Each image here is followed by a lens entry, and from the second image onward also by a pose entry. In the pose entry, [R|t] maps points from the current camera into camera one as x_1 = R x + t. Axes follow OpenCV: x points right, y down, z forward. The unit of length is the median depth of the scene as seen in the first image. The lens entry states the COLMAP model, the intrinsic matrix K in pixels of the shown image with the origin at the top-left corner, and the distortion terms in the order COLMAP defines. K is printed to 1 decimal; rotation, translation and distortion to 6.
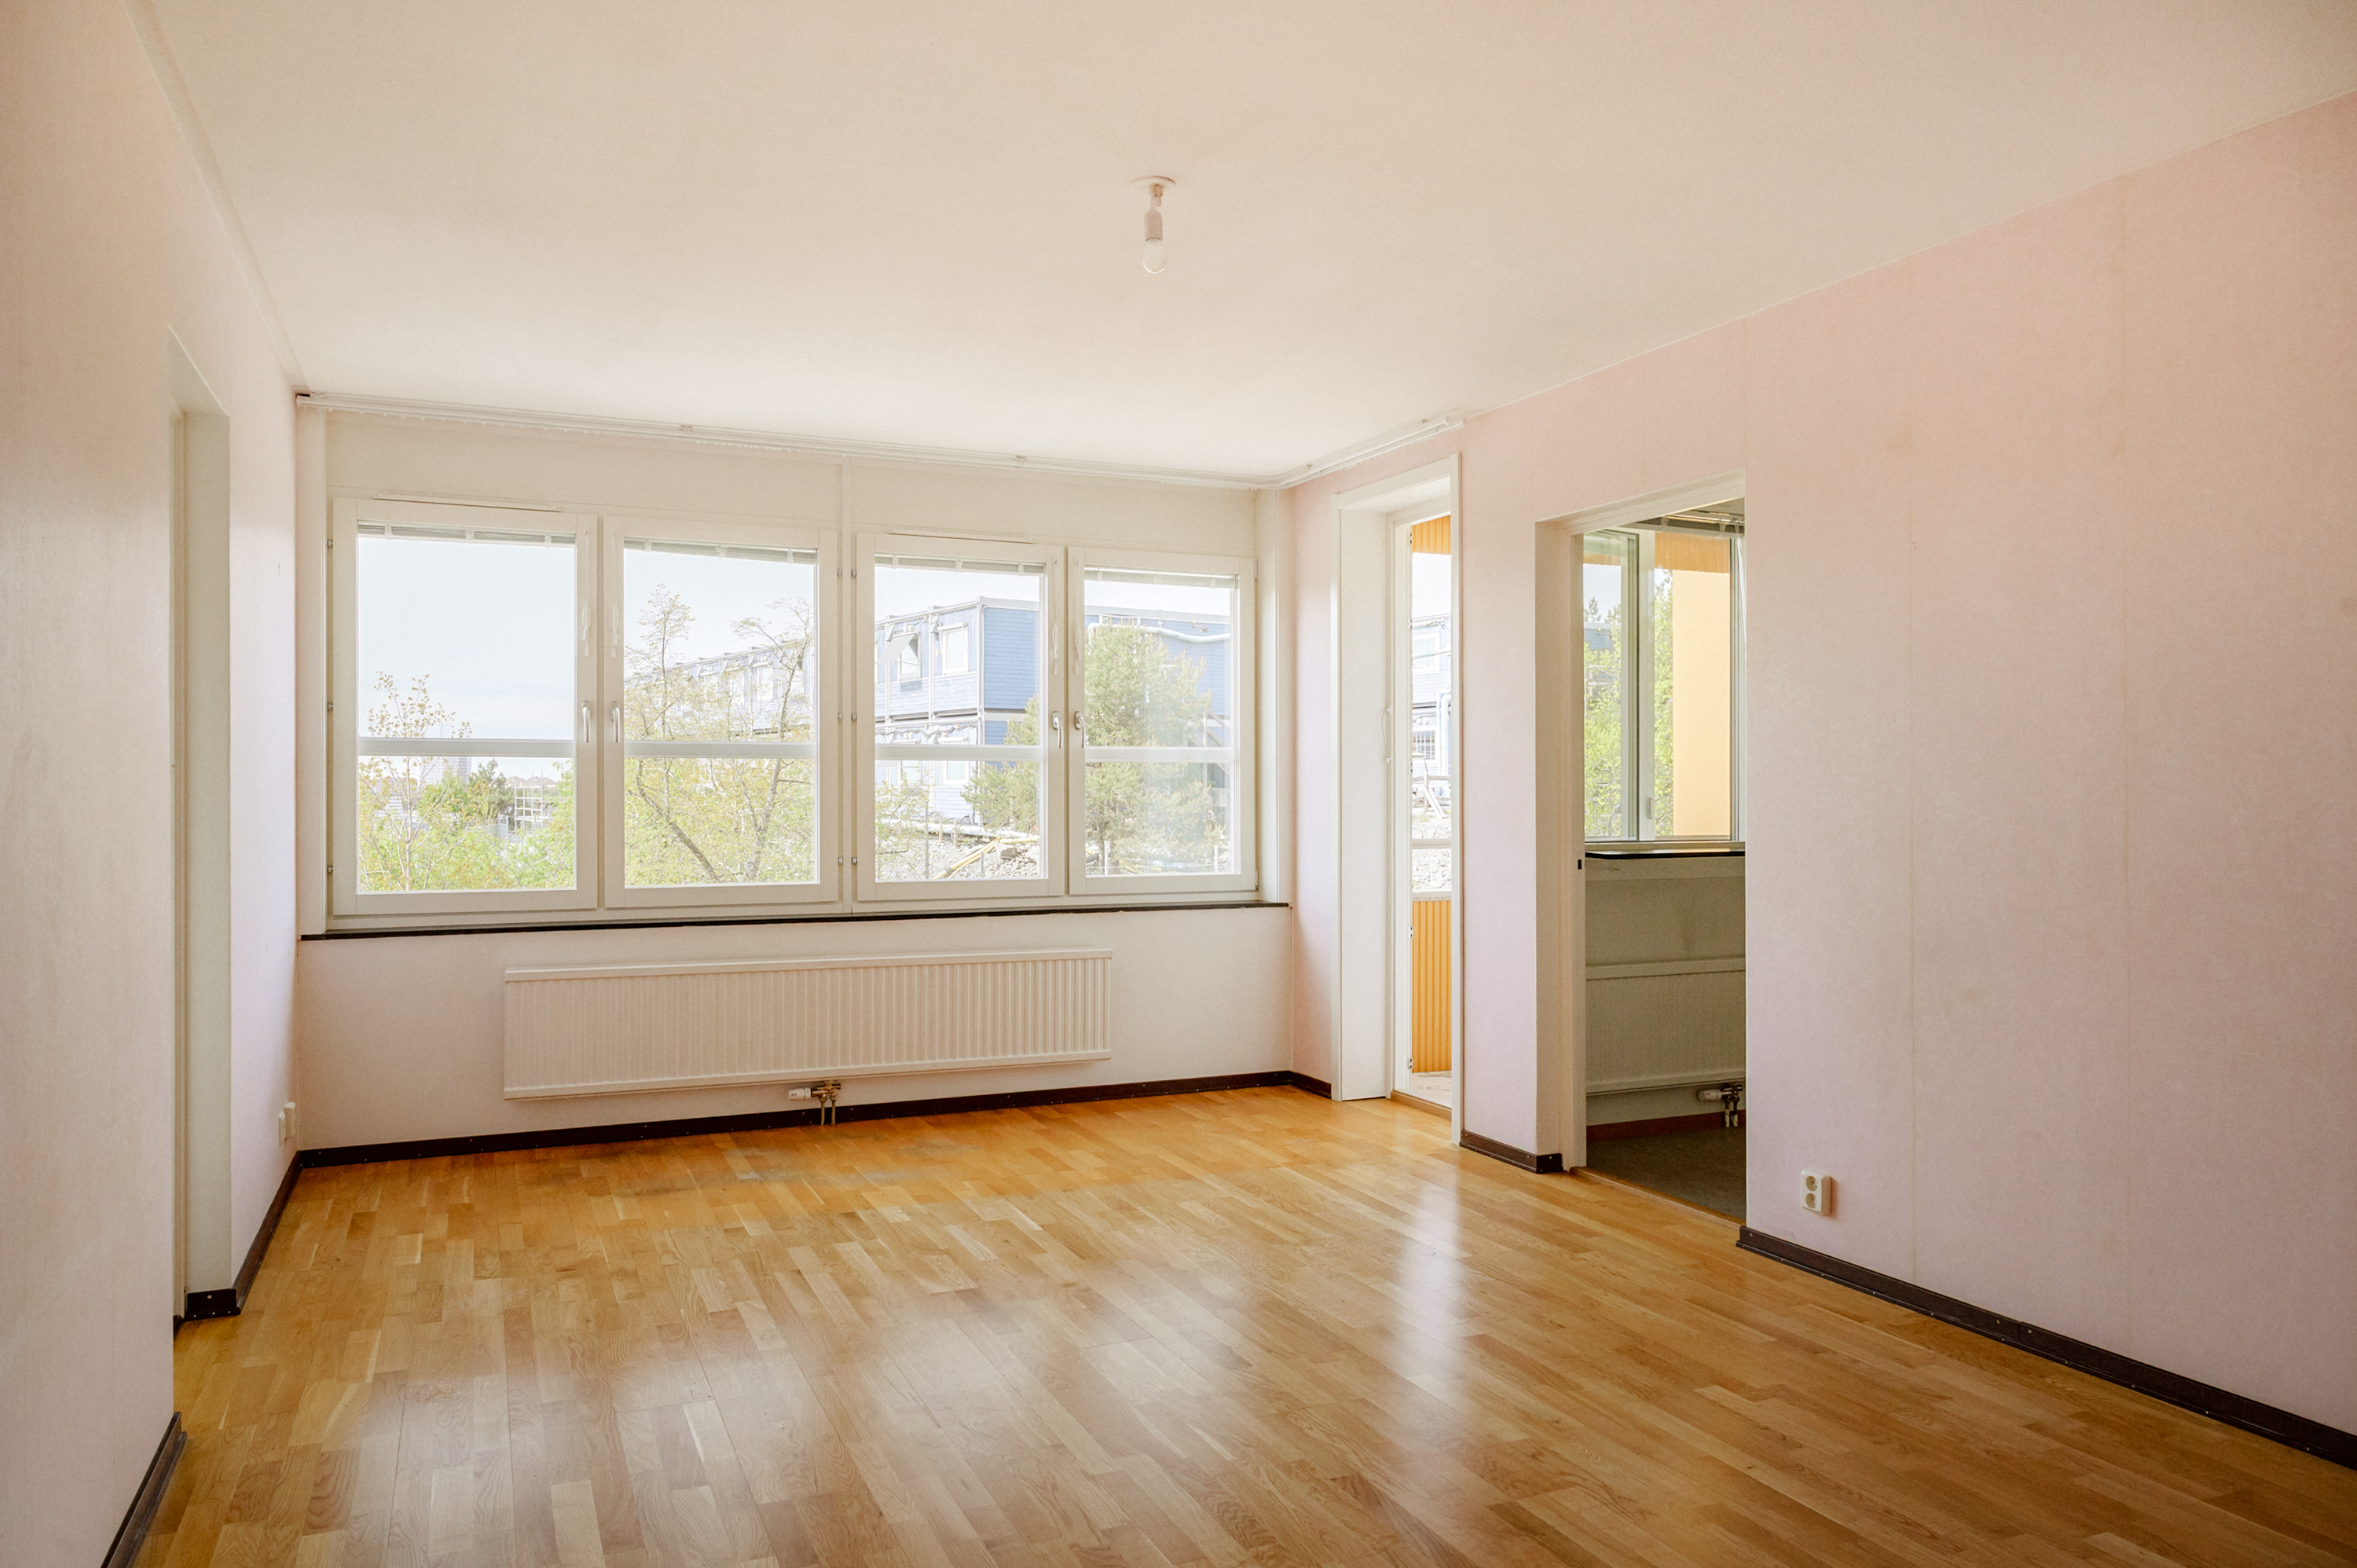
lens RADIAL K [[1807.3, 0, 1169.2], [0, 1807.3, 786.7], [0, 0, 1]] dist [0.001330, -0.004449]
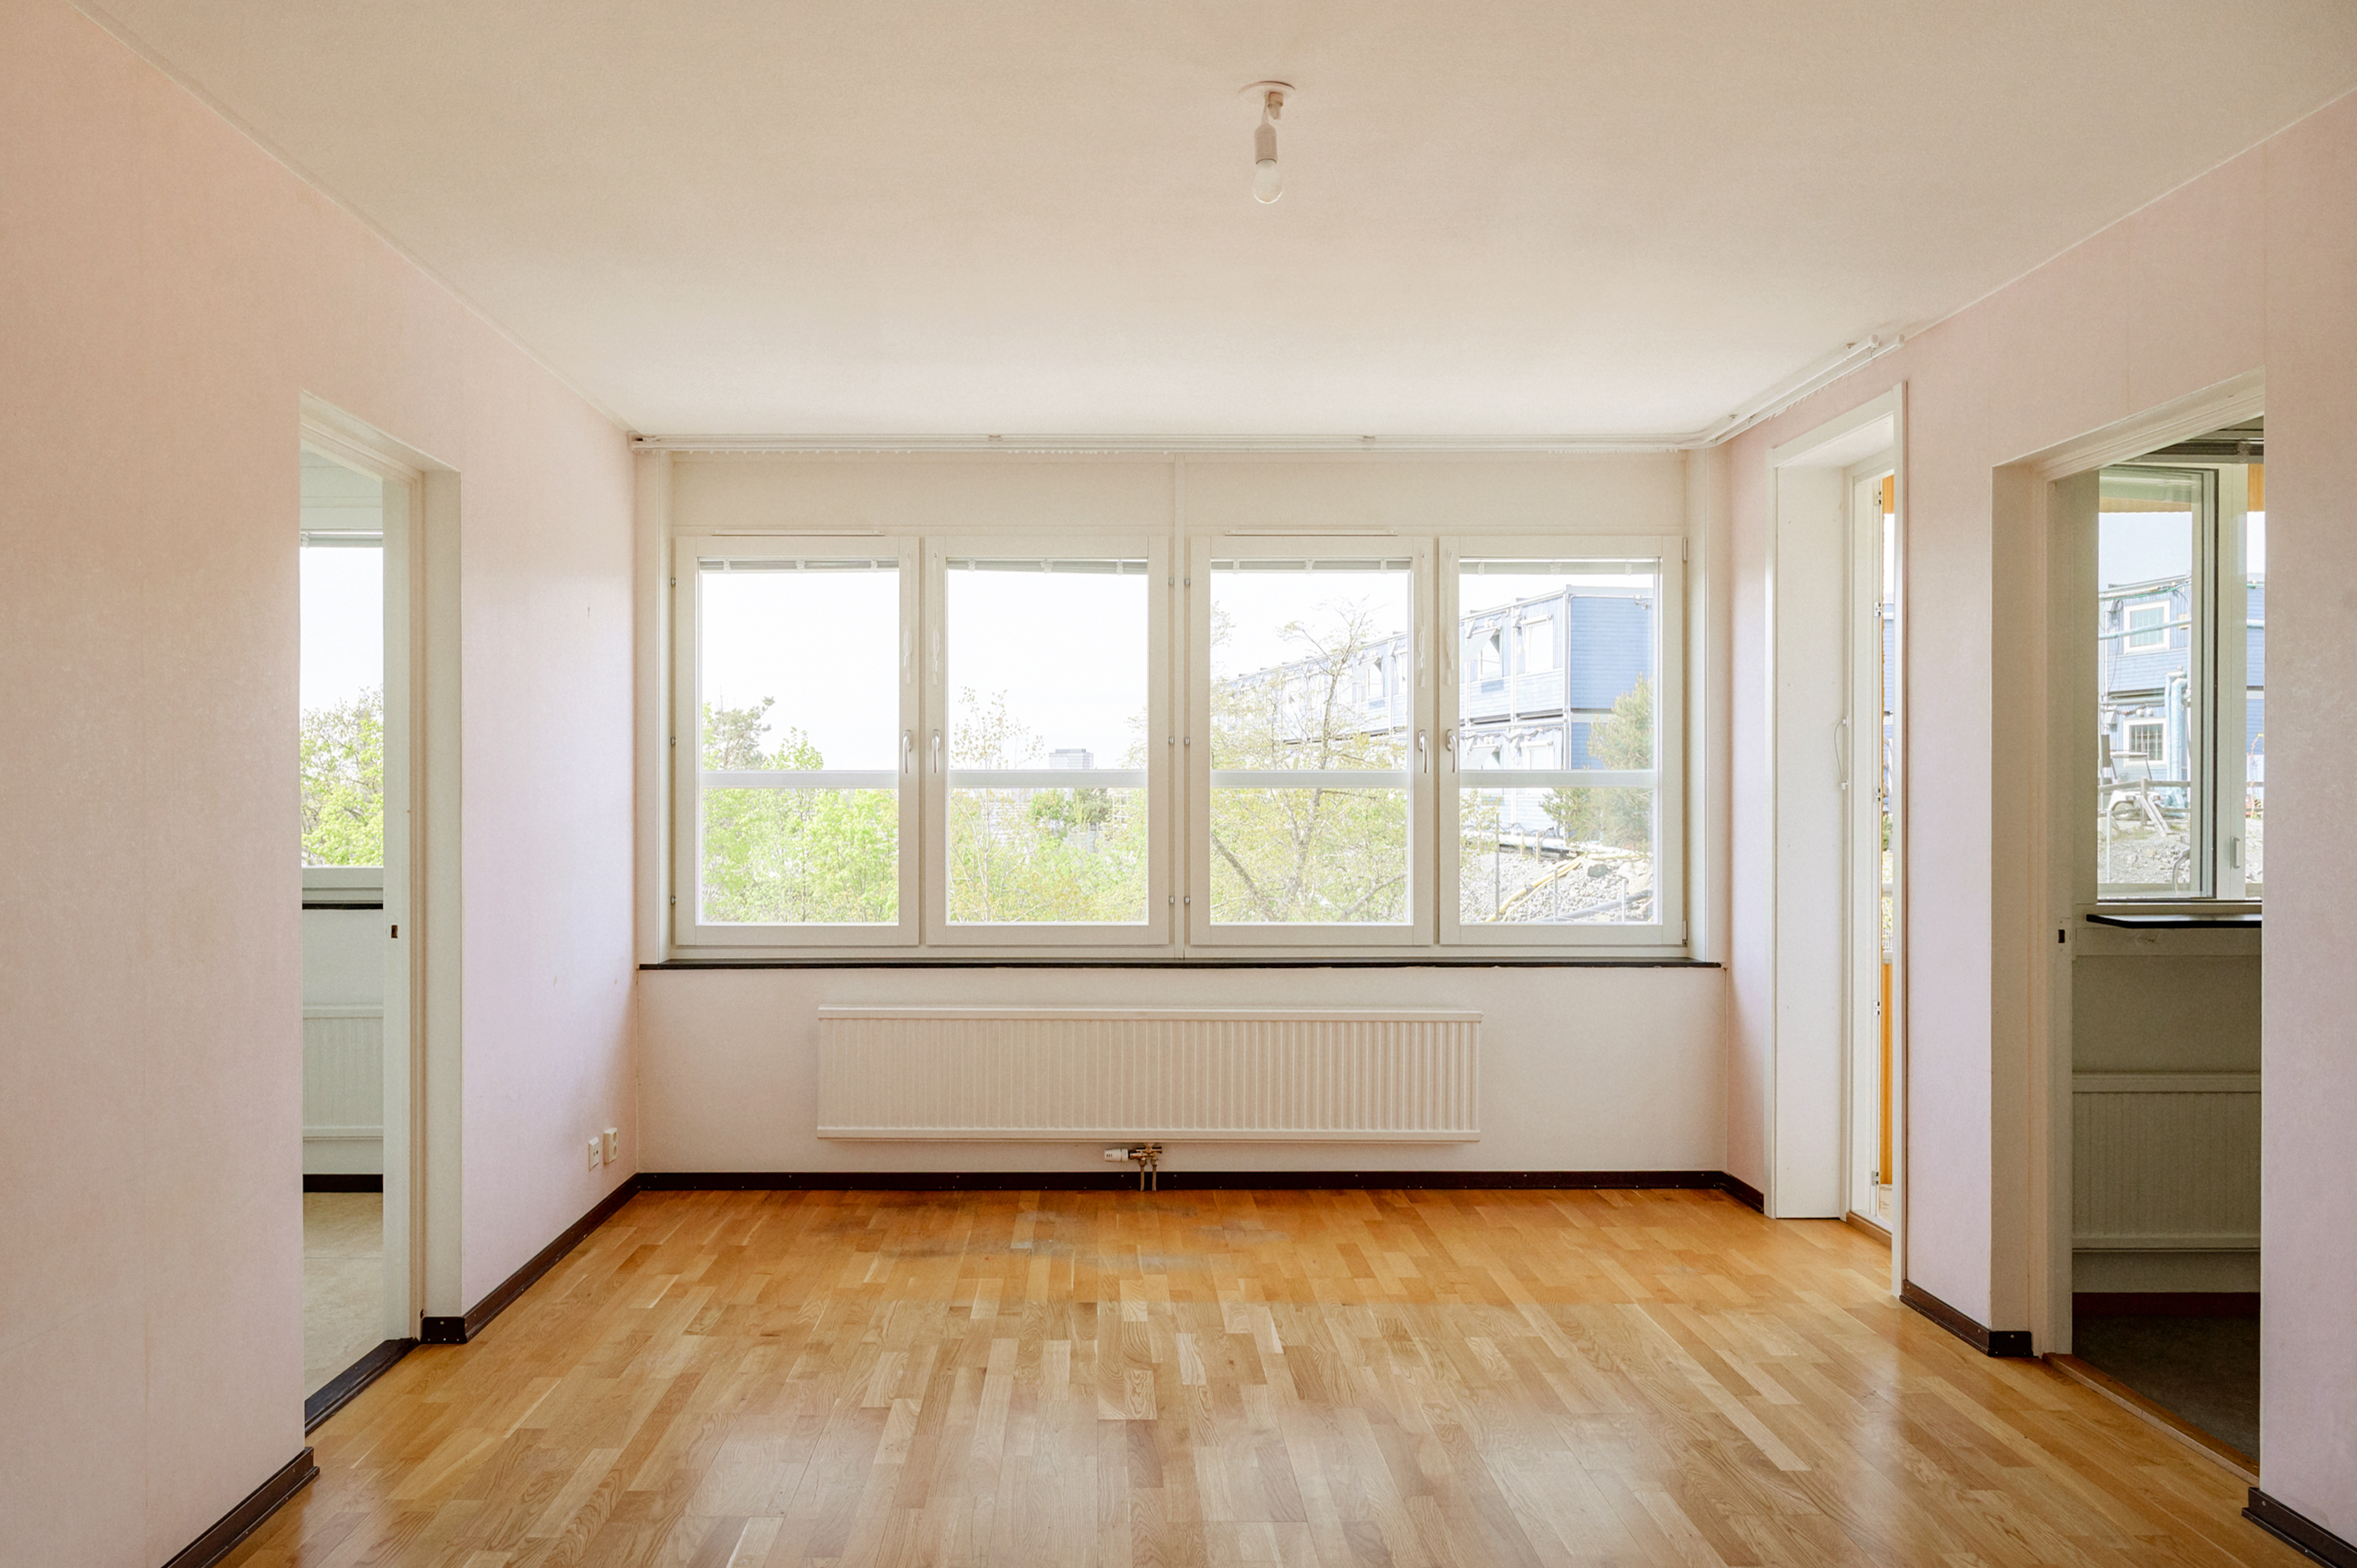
lens RADIAL K [[1807.4, 0, 1171.6], [0, 1807.4, 784.6], [0, 0, 1]] dist [0.001330, -0.004449]
pose [[0.896468, -0.000800, -0.443107, 0.231398], [0.004263, 0.999968, 0.006820, -0.024345], [0.443087, -0.008003, 0.896443, 0.196433]]
